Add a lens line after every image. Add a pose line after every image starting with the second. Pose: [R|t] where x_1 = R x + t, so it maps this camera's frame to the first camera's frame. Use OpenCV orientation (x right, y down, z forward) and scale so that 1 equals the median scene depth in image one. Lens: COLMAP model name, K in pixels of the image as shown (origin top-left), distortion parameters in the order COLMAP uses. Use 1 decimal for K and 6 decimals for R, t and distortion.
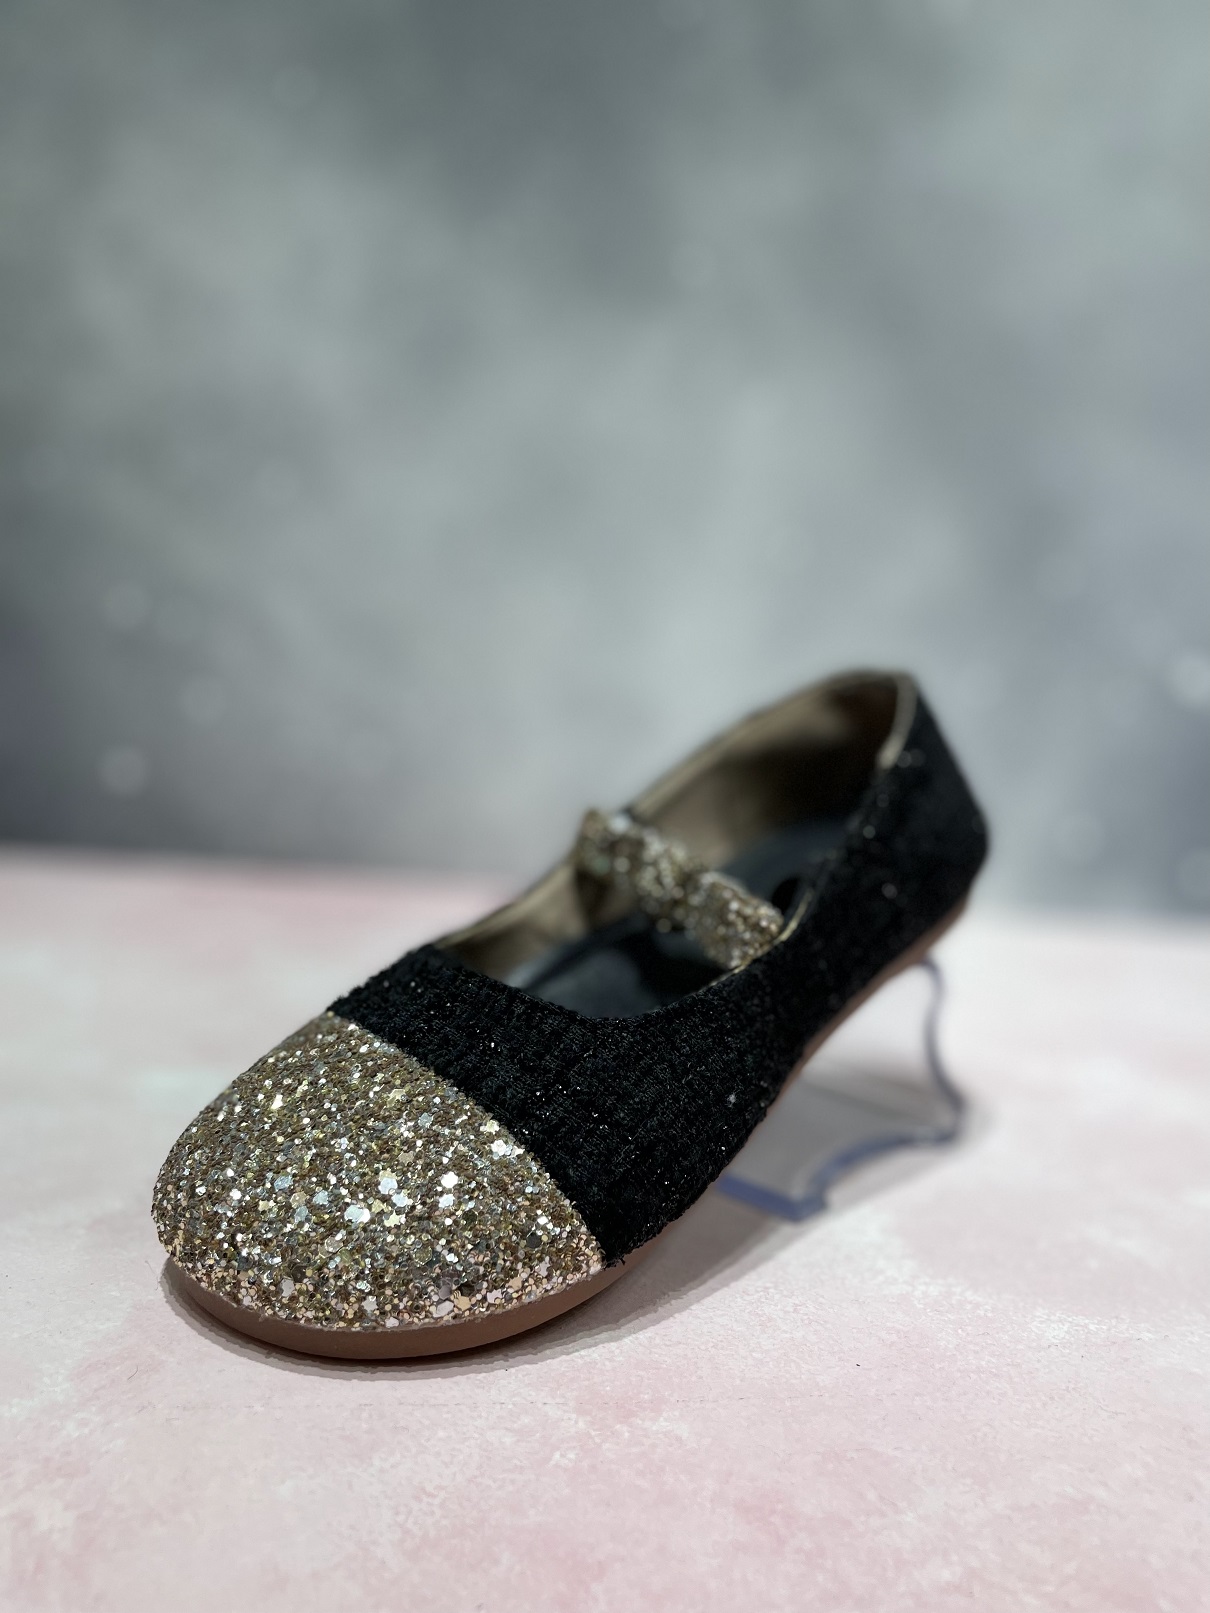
lens RADIAL K [[1281.5, 0, 606.8], [0, 1281.5, 803.4], [0, 0, 1]] dist [0.041843, -0.088160]
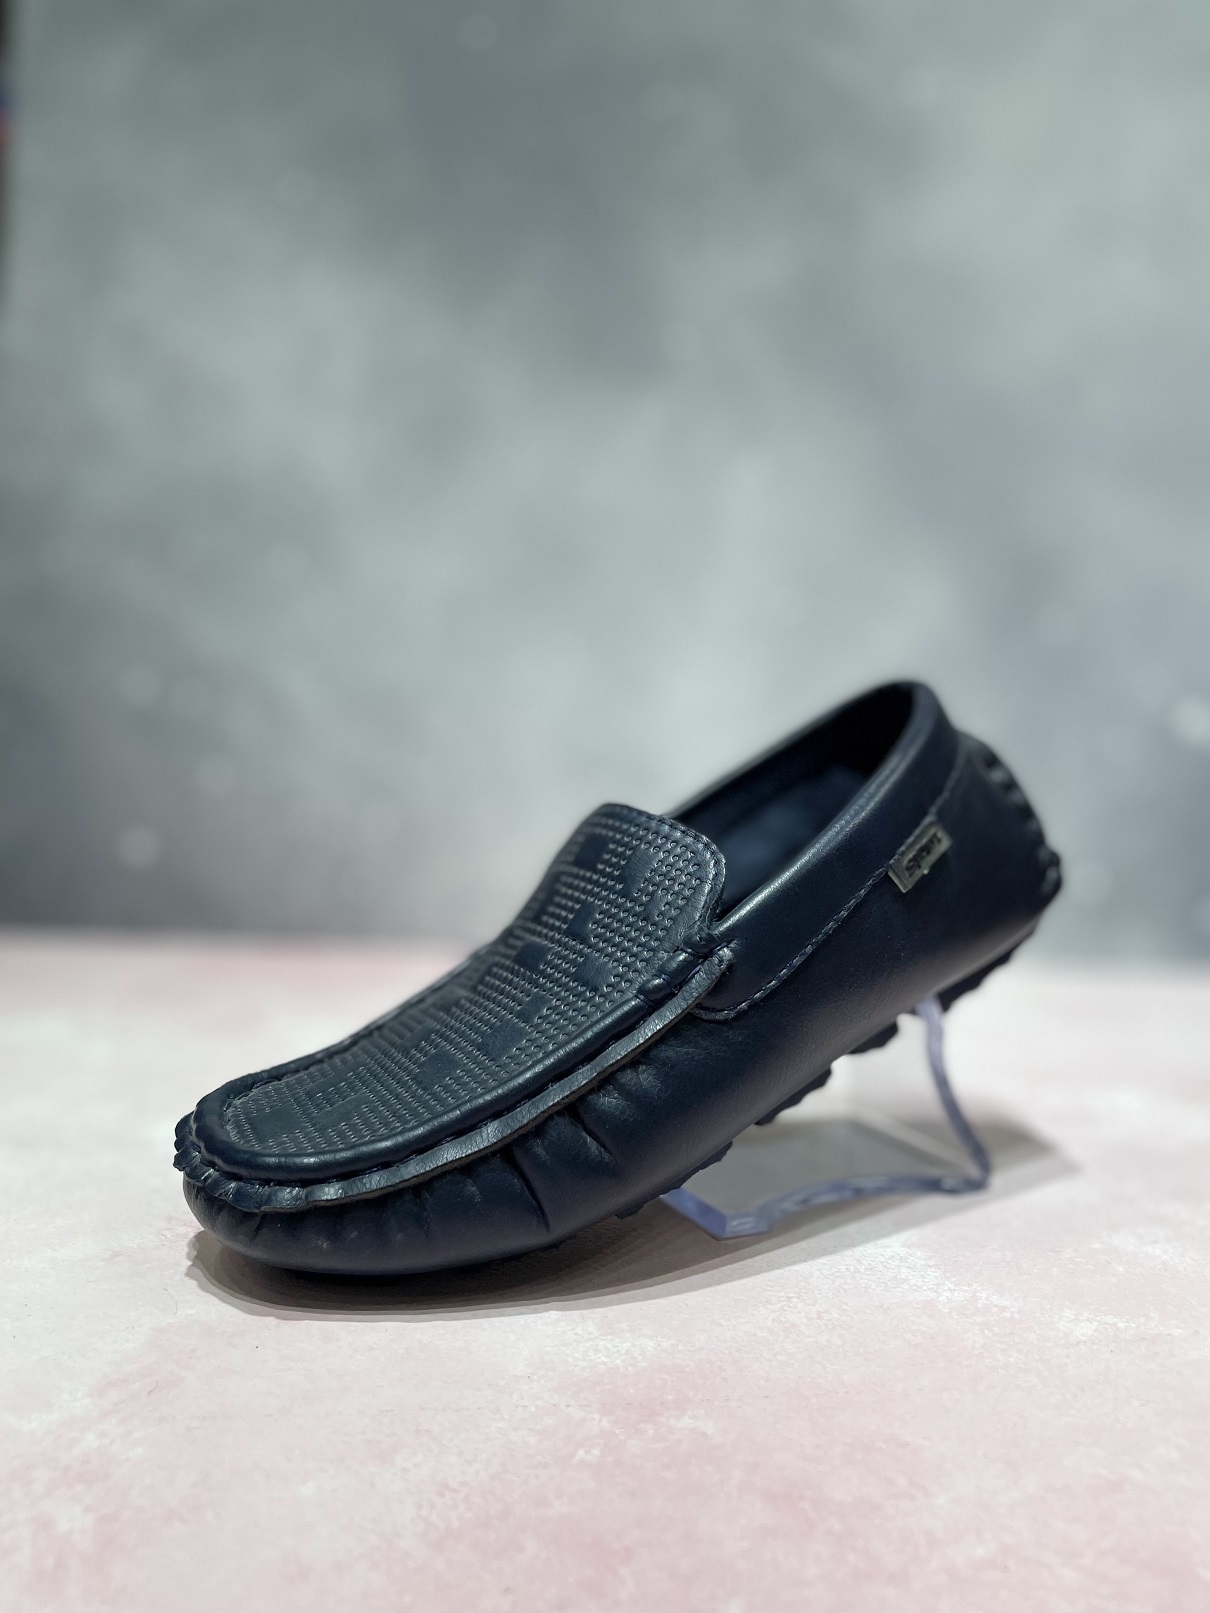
lens RADIAL K [[1281.5, 0, 607.1], [0, 1281.5, 805.4], [0, 0, 1]] dist [0.041843, -0.088160]
pose [[0.999356, -0.034948, -0.008142, 0.006422], [0.034251, 0.996670, -0.073997, 0.081708], [0.010701, 0.073671, 0.997225, -0.020490]]
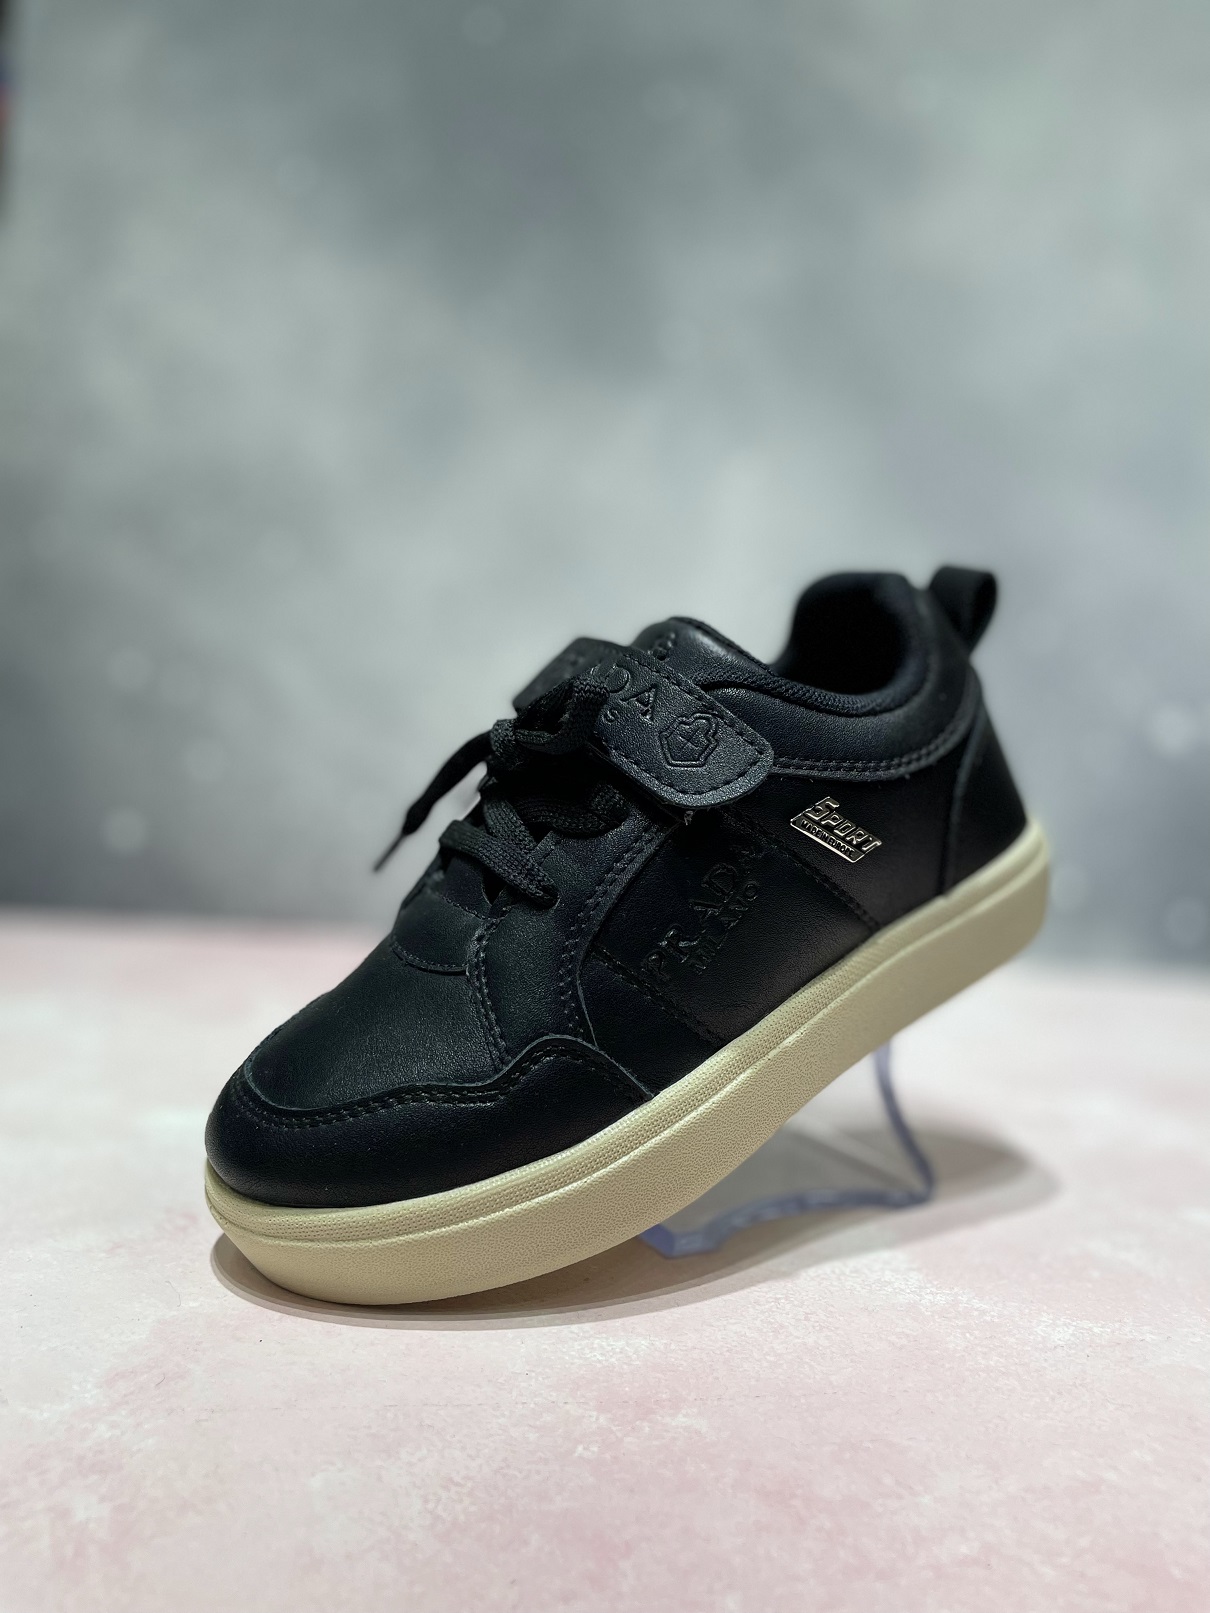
lens RADIAL K [[1281.5, 0, 607.7], [0, 1281.5, 808.0], [0, 0, 1]] dist [0.041843, -0.088160]
pose [[0.999851, -0.011808, 0.012628, -0.022565], [0.012540, 0.998149, -0.059516, 0.057311], [-0.011902, 0.059665, 0.998147, -0.048551]]
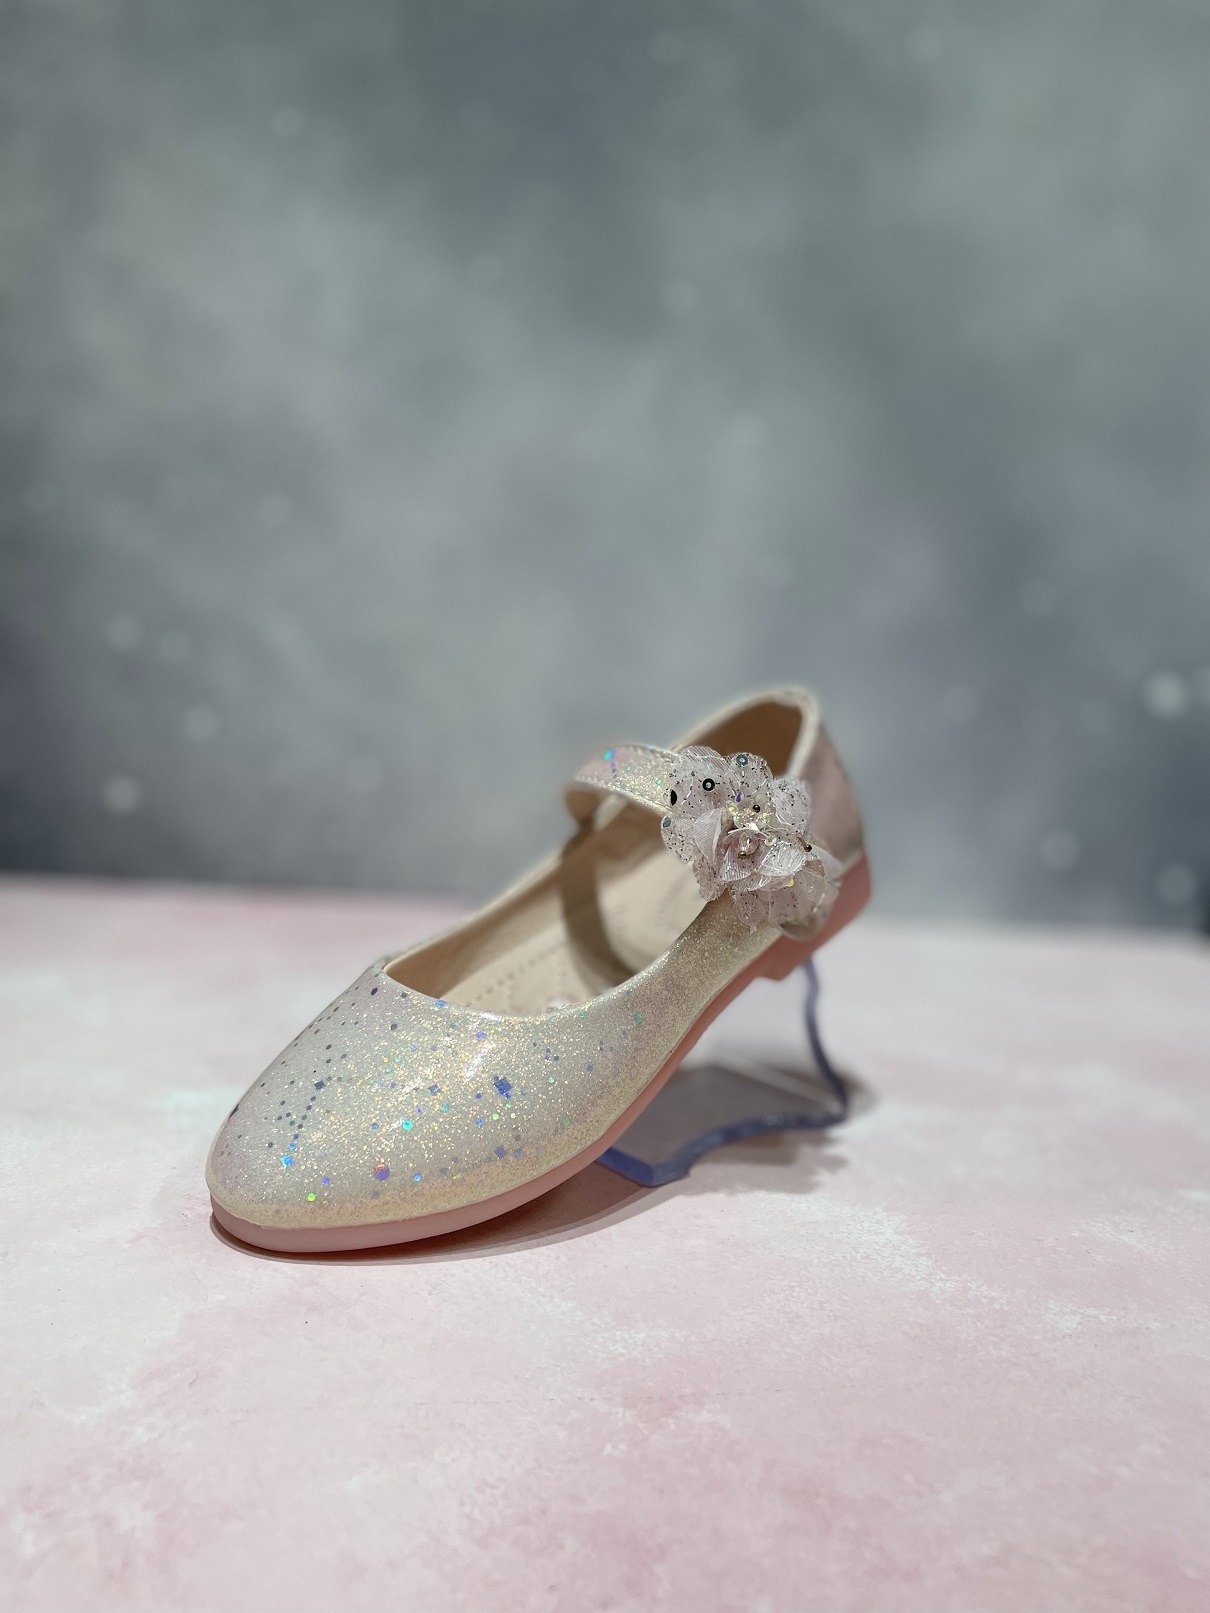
lens RADIAL K [[1281.5, 0, 606.4], [0, 1281.5, 801.4], [0, 0, 1]] dist [0.041843, -0.088160]
pose [[0.999604, -0.010297, 0.026195, -0.059730], [0.010667, 0.999844, -0.014044, -0.004451], [-0.026046, 0.014318, 0.999558, -0.052679]]
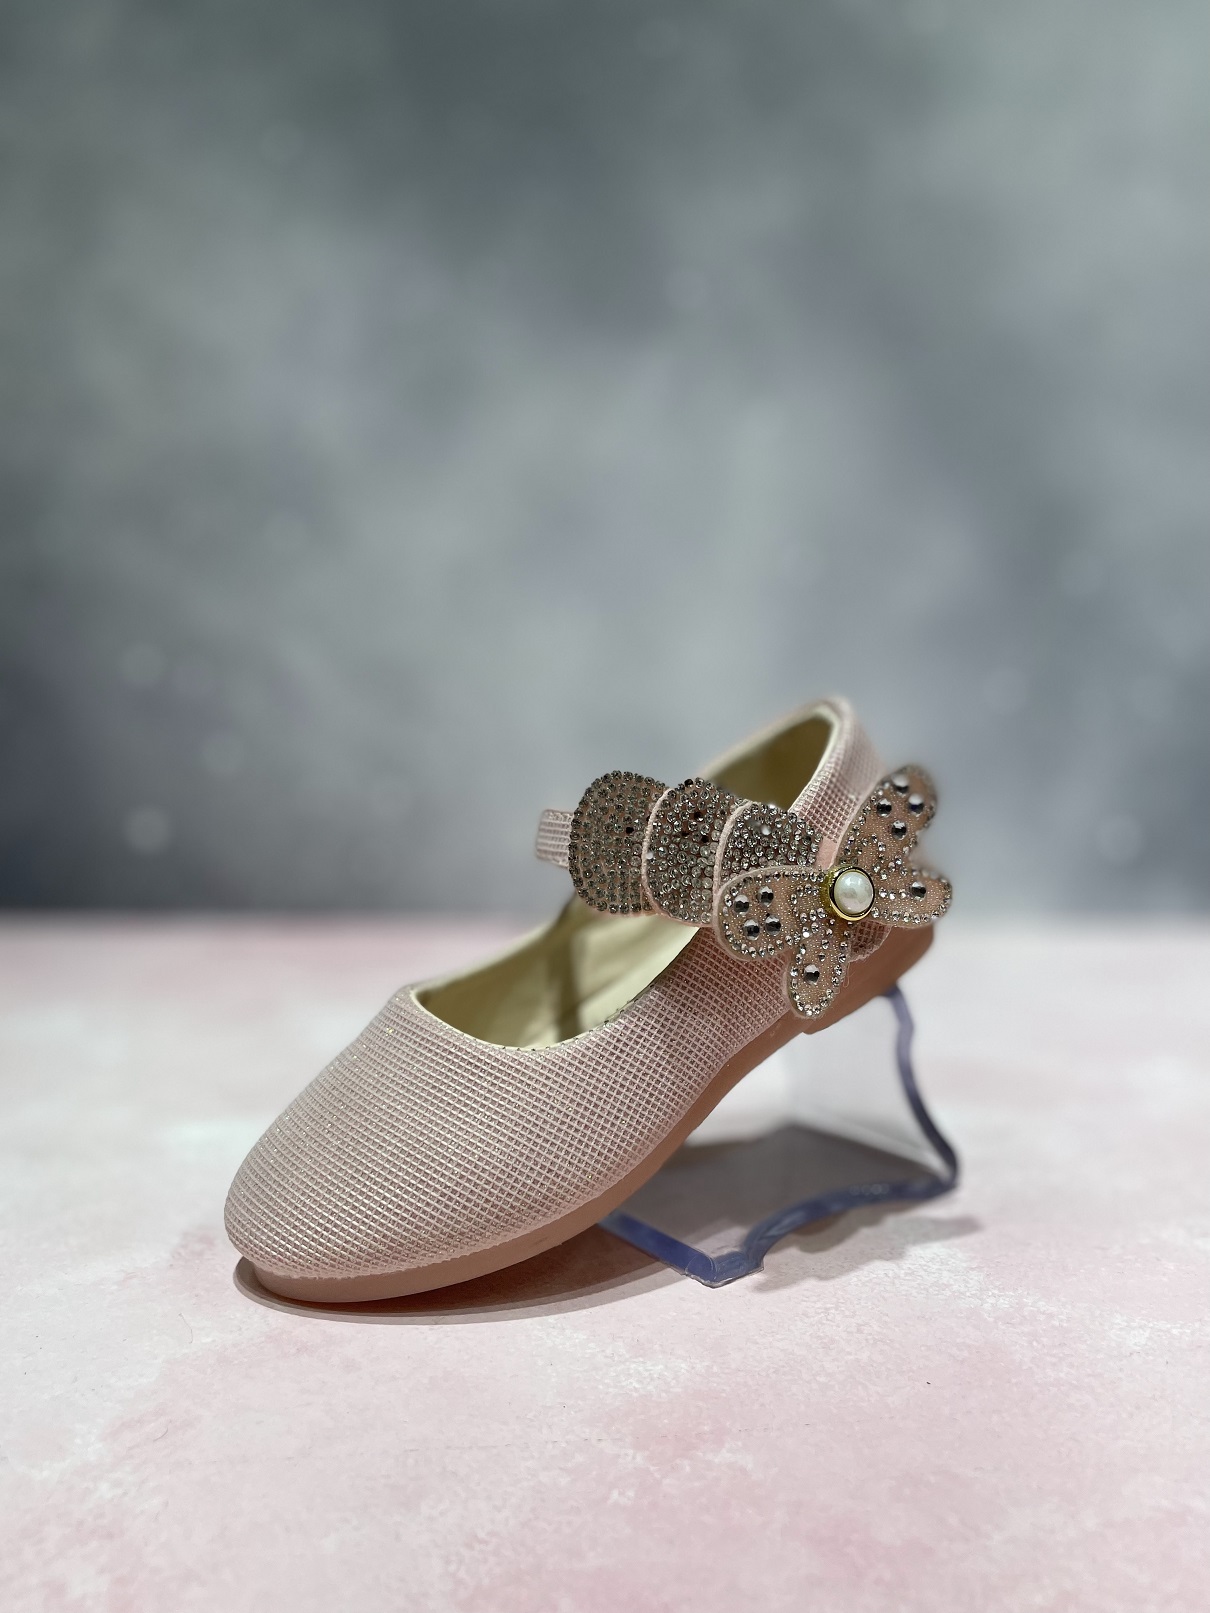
lens RADIAL K [[1281.5, 0, 603.1], [0, 1281.5, 802.6], [0, 0, 1]] dist [0.041843, -0.088160]
pose [[0.997754, -0.062248, -0.024741, 0.007141], [0.061292, 0.997409, -0.037654, 0.034940], [0.027021, 0.036053, 0.998985, 0.038440]]
